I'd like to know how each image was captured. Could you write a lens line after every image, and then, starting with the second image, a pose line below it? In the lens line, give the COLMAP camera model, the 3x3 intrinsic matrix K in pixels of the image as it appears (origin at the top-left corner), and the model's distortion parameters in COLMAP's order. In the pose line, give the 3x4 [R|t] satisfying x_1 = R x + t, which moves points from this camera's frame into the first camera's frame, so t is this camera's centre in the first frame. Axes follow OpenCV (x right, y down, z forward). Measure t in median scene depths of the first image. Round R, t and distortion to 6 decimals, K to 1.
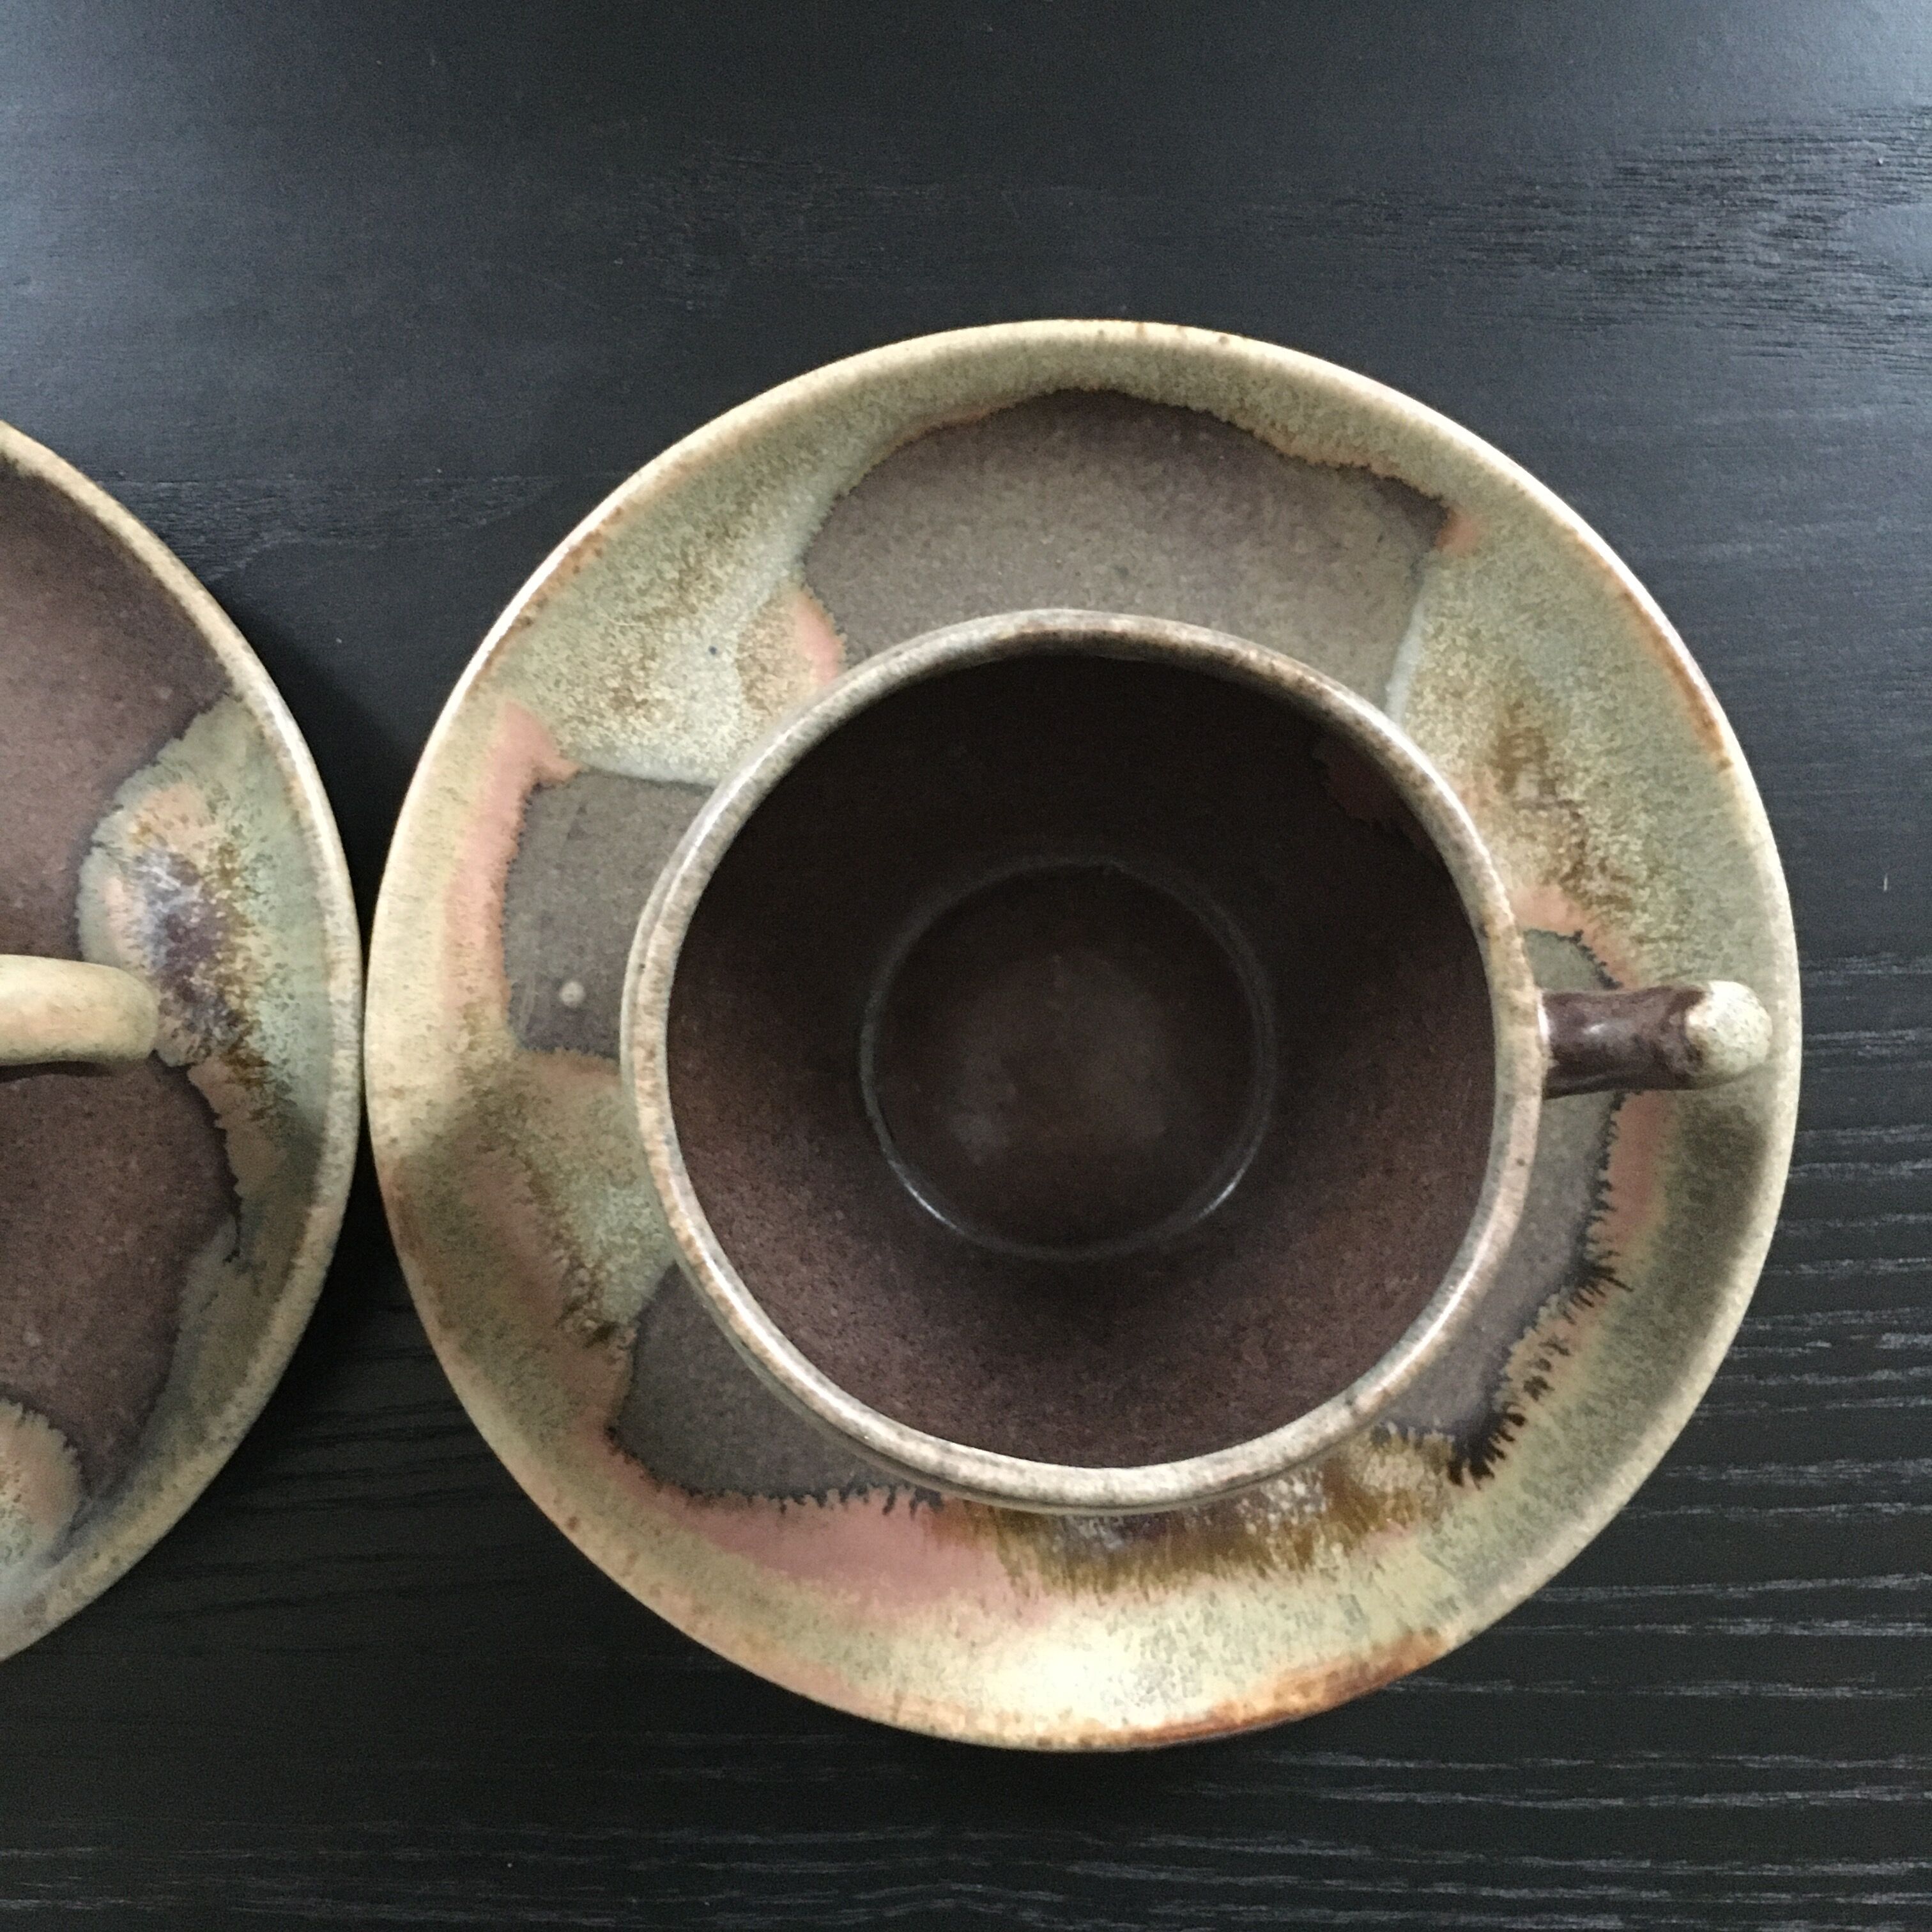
lens RADIAL K [[2224.7, 0, 966.0], [0, 2224.7, 966.0], [0, 0, 1]] dist [0.060364, -0.080298]
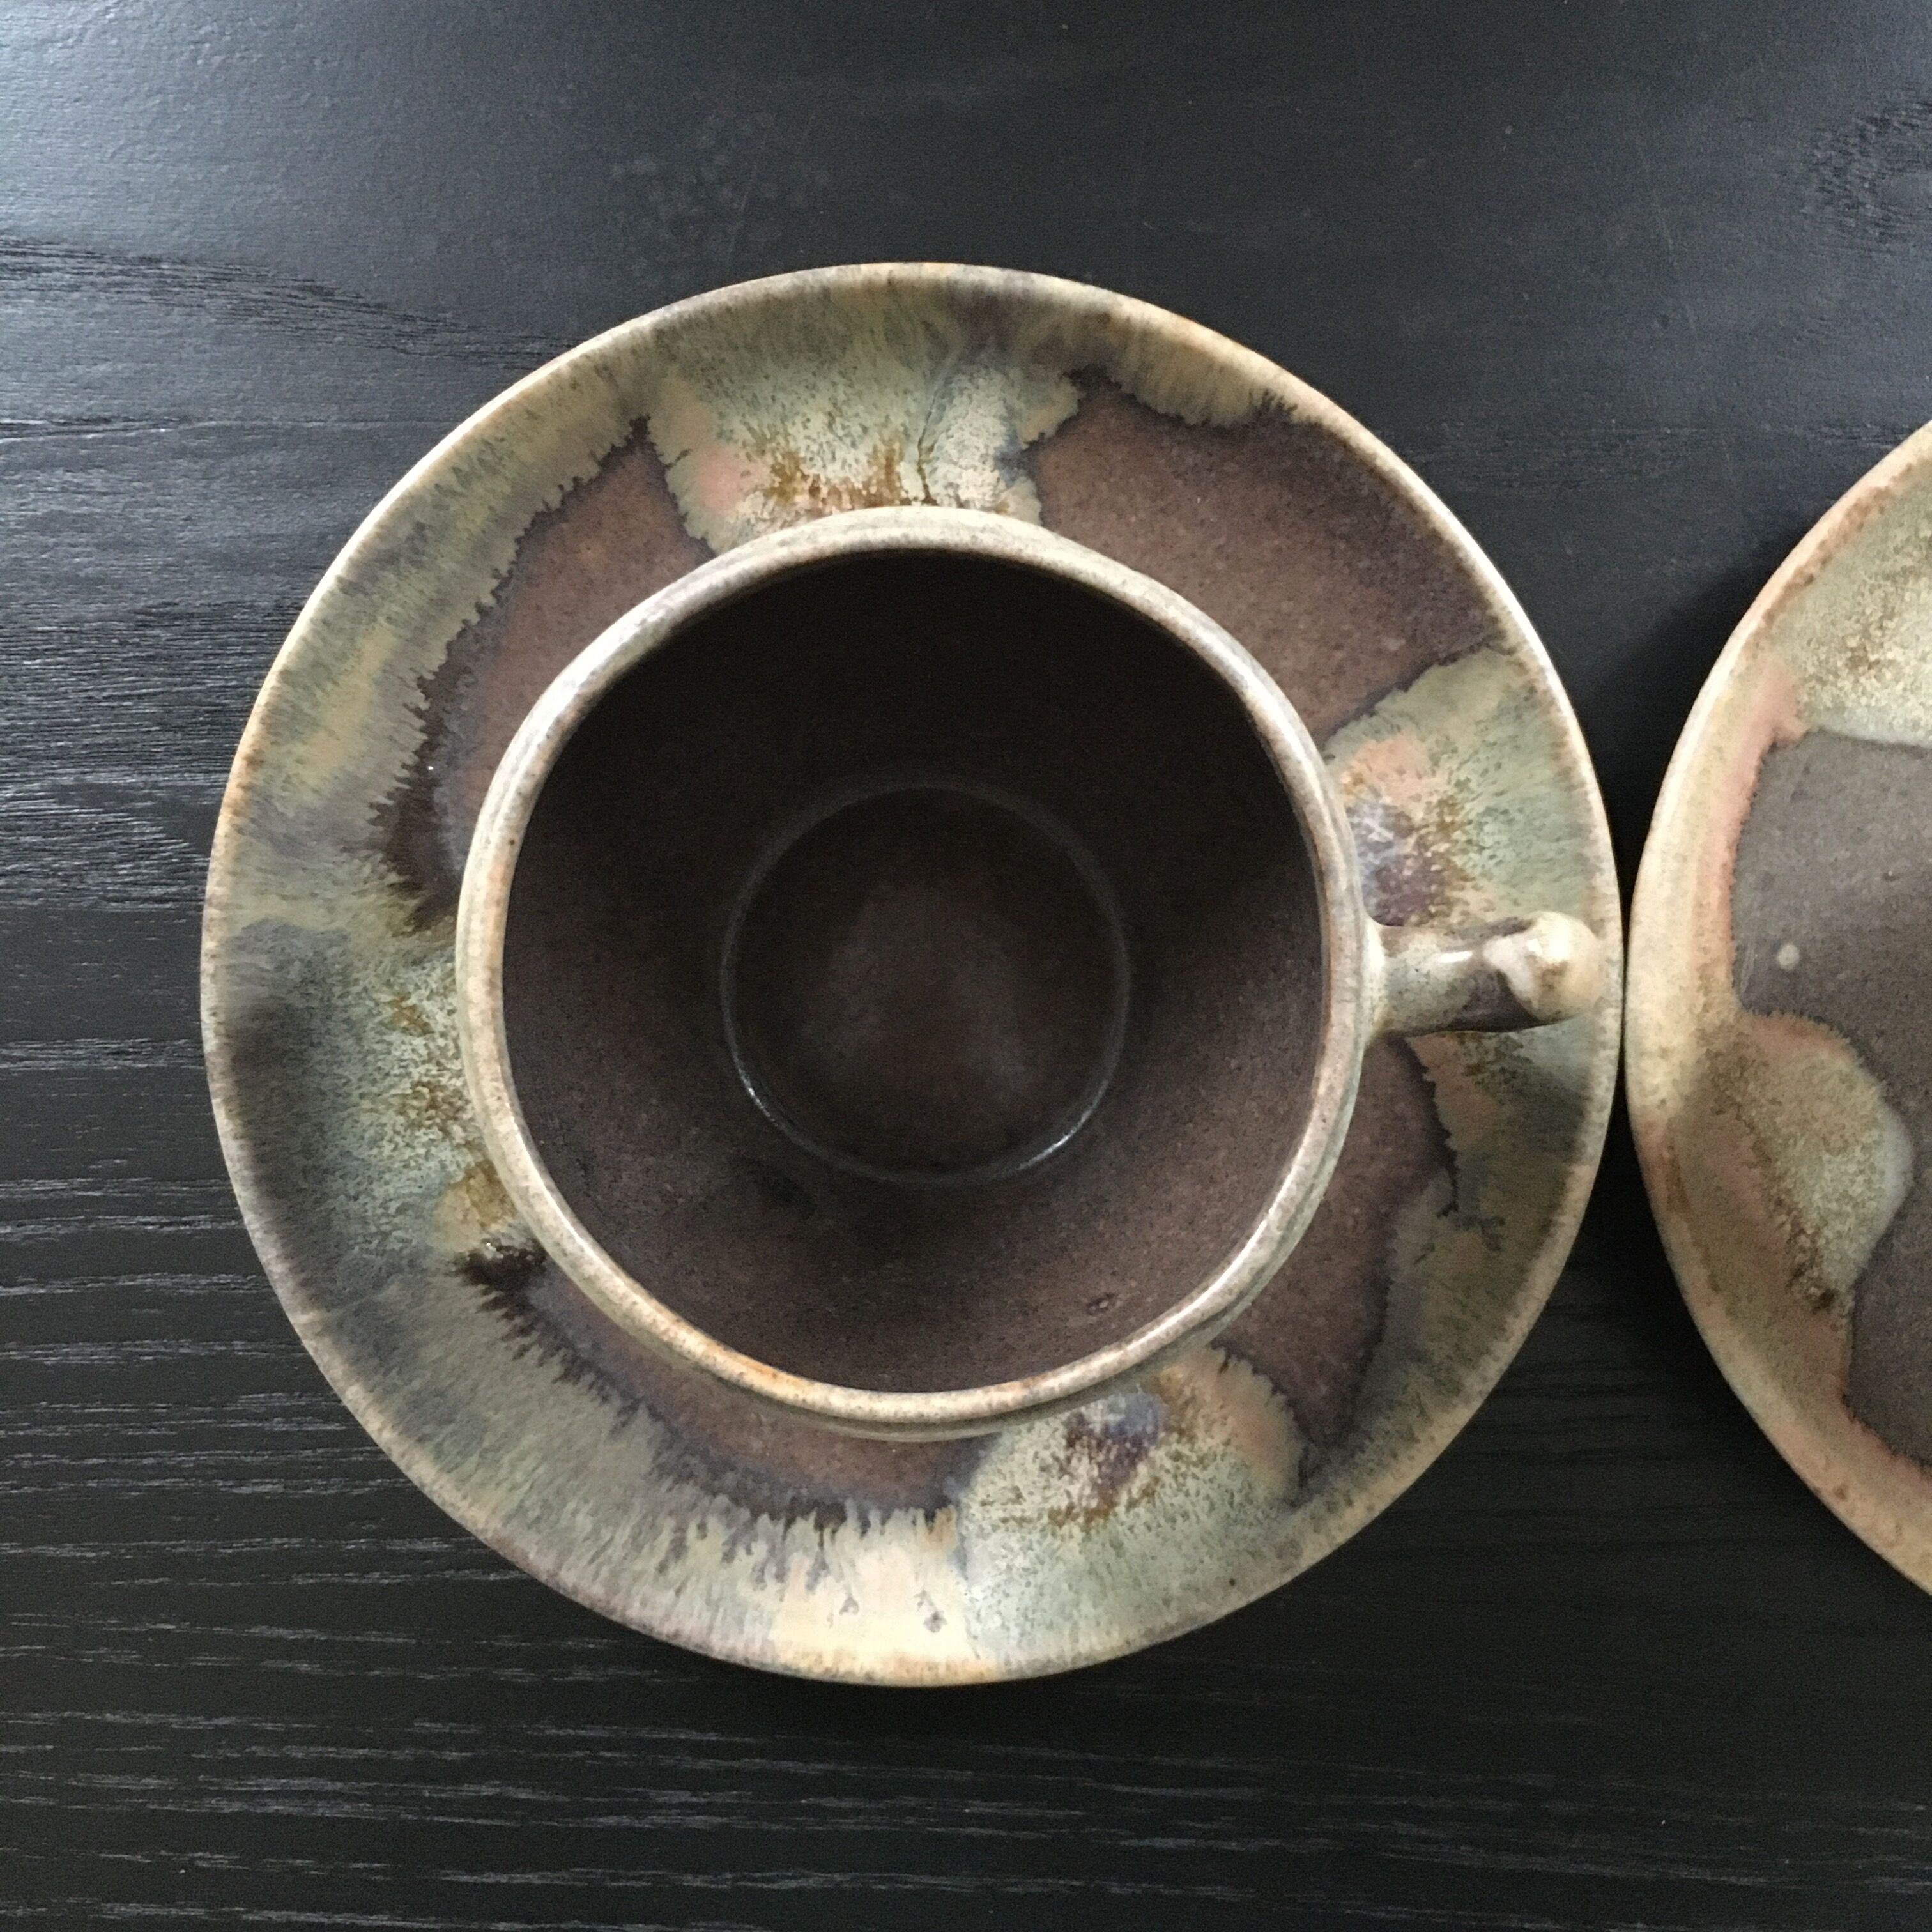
lens RADIAL K [[2224.7, 0, 966.0], [0, 2224.7, 966.0], [0, 0, 1]] dist [0.060364, -0.080298]
pose [[0.999557, 0.027660, -0.010961, -0.533230], [-0.027359, 0.999266, 0.026799, -0.000143], [0.011694, -0.026487, 0.999581, 0.003155]]
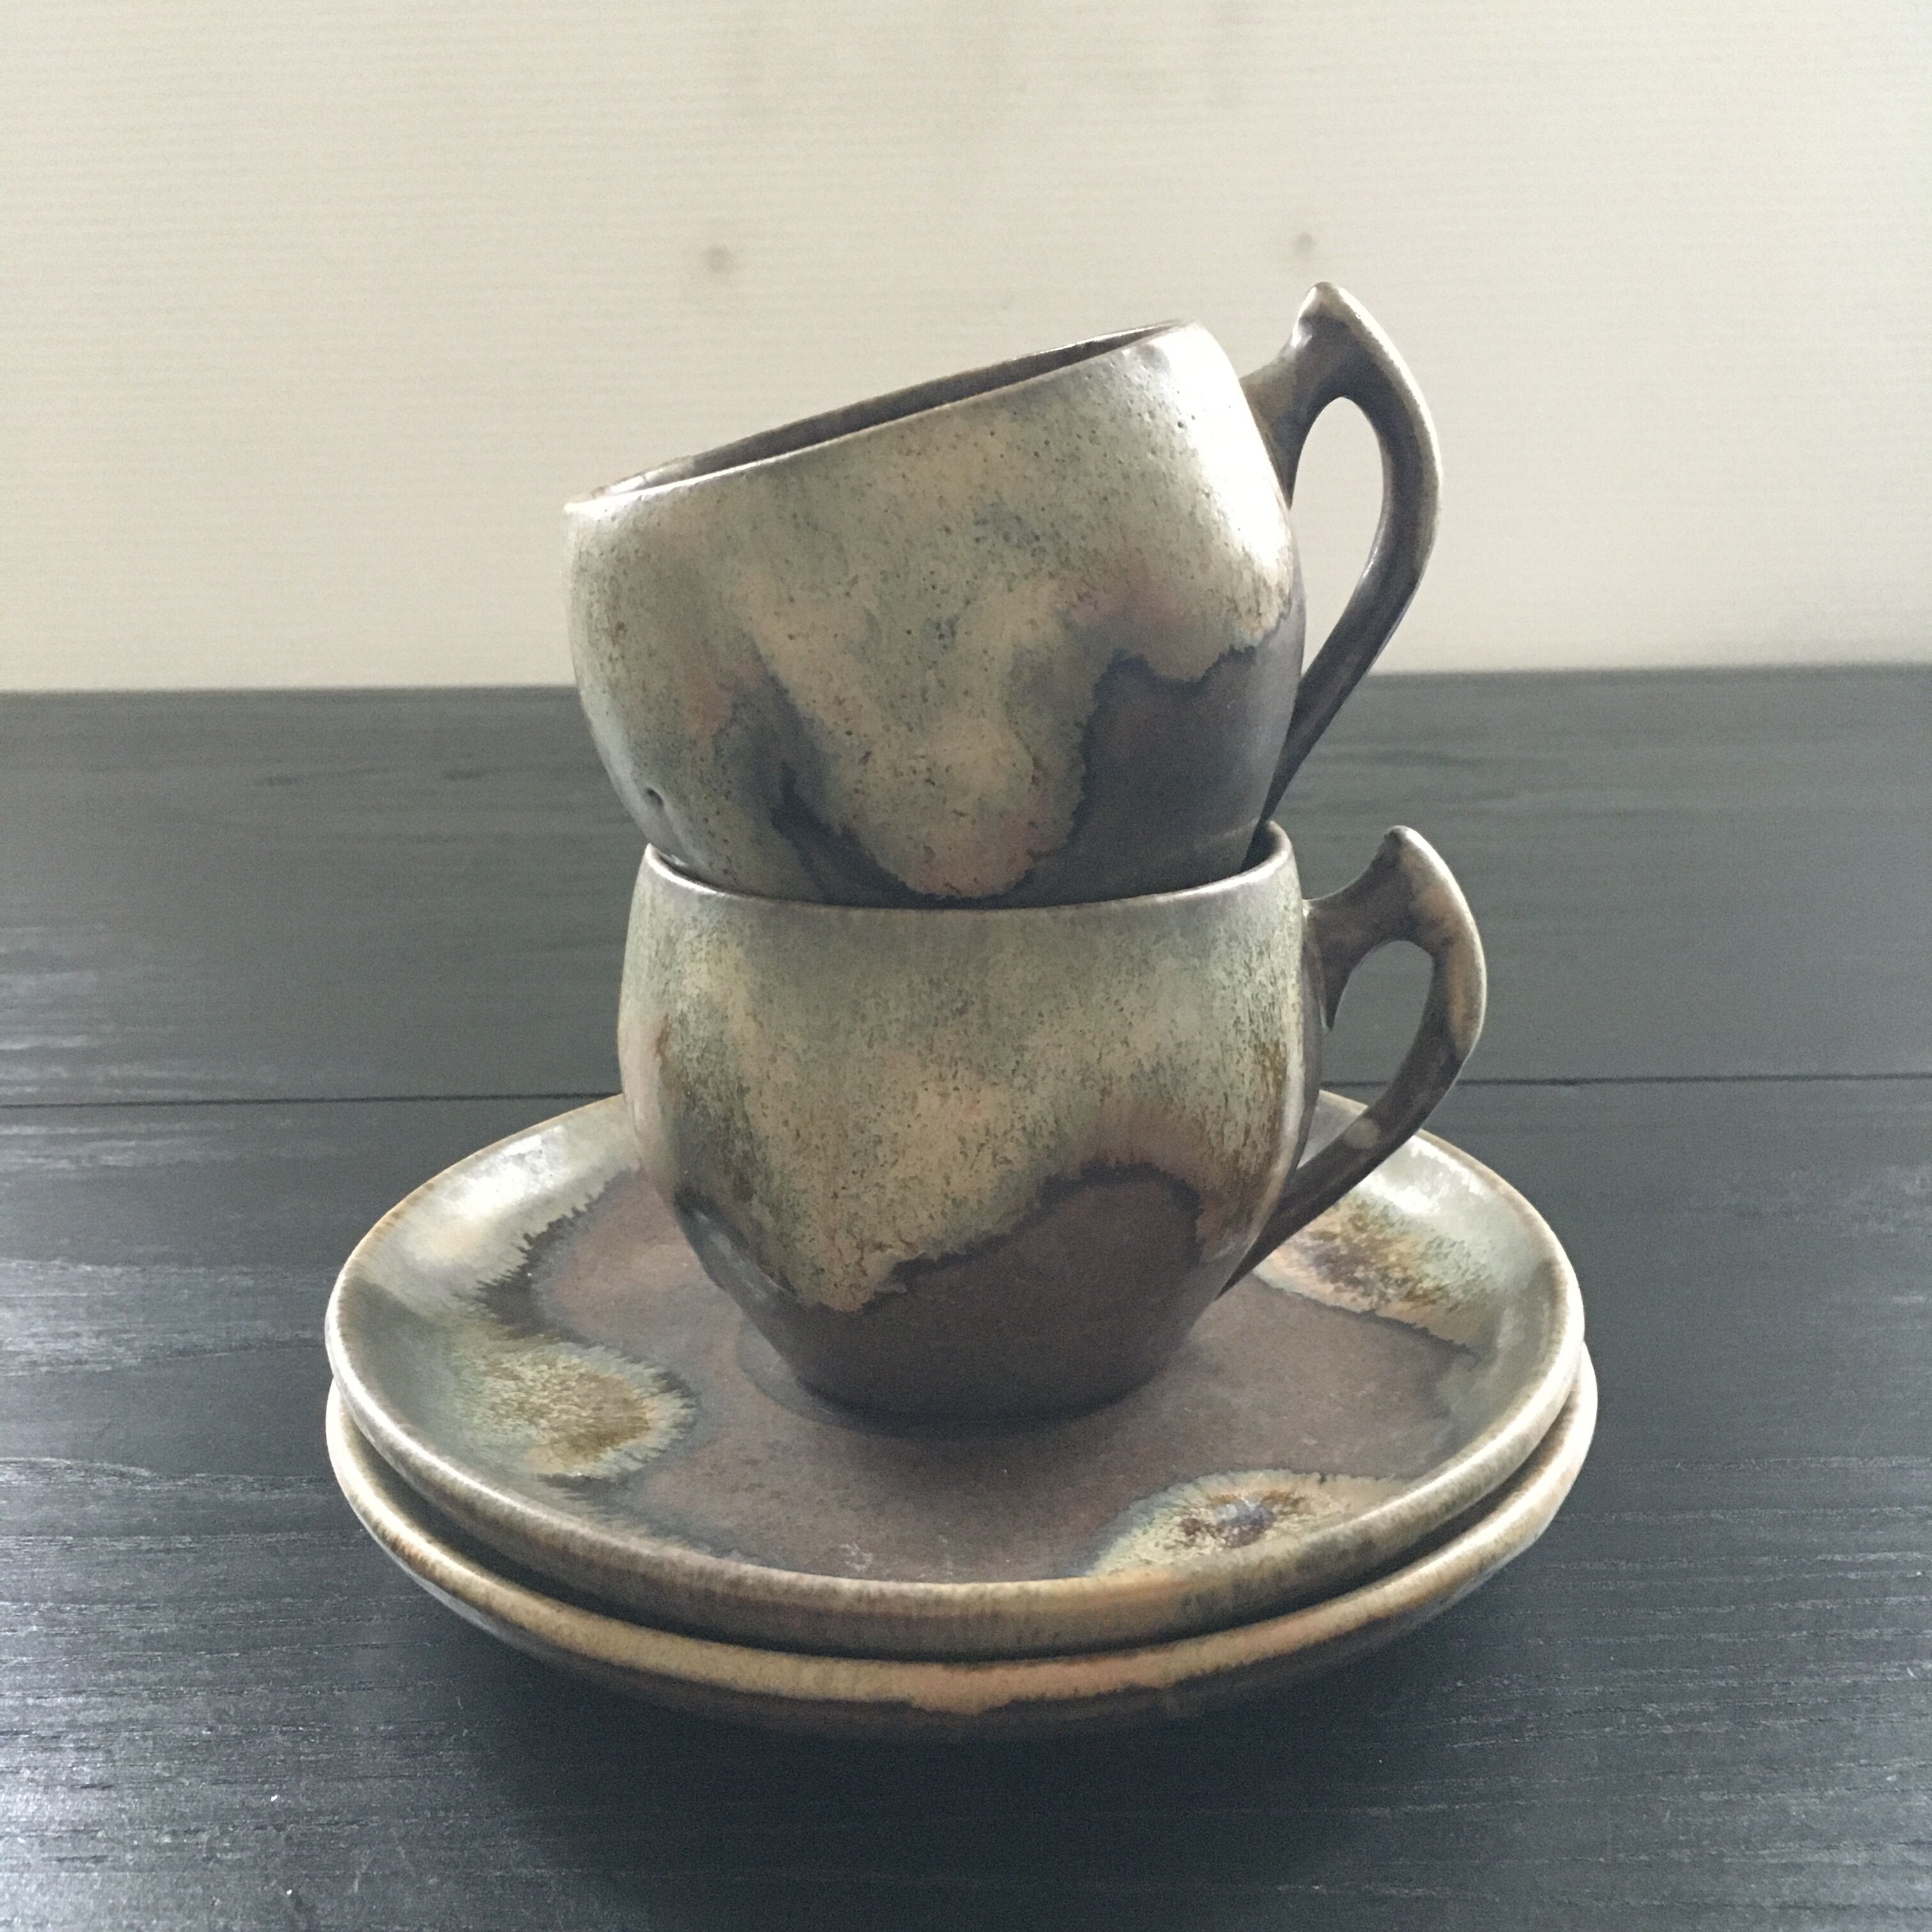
lens RADIAL K [[2224.7, 0, 966.0], [0, 2224.7, 966.0], [0, 0, 1]] dist [0.060364, -0.080298]
pose [[0.992036, -0.056948, 0.112350, -0.679322], [0.124679, 0.317133, -0.940150, 1.047755], [0.017910, 0.946670, 0.321707, 0.464575]]
